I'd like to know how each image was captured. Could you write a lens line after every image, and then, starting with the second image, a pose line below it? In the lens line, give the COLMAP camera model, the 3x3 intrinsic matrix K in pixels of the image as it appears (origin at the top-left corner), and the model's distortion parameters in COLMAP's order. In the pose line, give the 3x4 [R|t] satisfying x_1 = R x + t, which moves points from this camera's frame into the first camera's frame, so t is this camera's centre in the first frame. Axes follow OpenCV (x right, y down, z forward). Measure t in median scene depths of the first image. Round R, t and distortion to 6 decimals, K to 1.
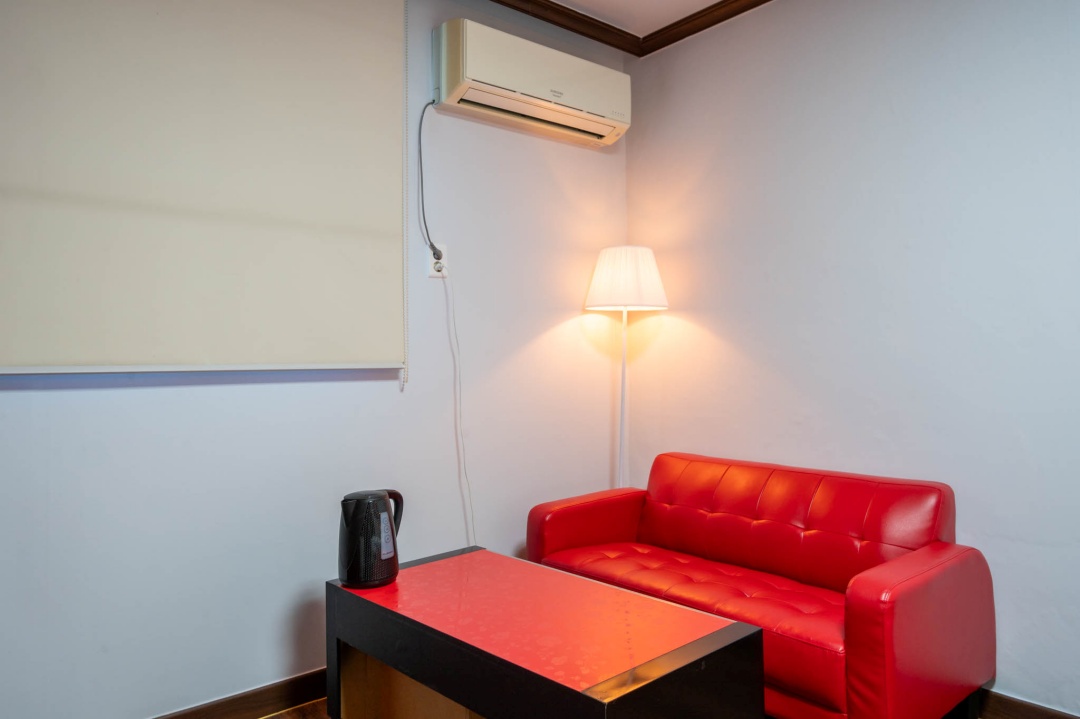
lens RADIAL K [[746.5, 0, 568.7], [0, 746.5, 365.1], [0, 0, 1]] dist [-0.002904, -0.000564]
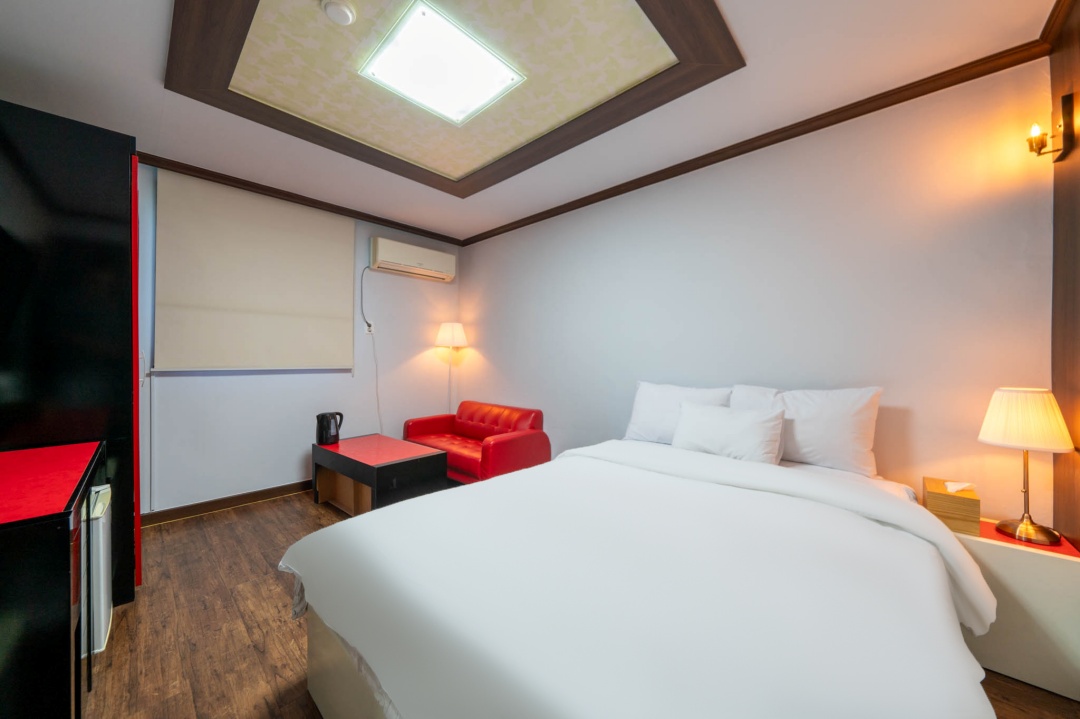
lens RADIAL K [[378.4, 0, 557.7], [0, 378.4, 367.5], [0, 0, 1]] dist [-0.004340, 0.000253]
pose [[0.991181, 0.008303, 0.132258, 0.307358], [-0.009544, 0.999916, 0.008753, -0.017520], [-0.132174, -0.009938, 0.991177, -0.409435]]
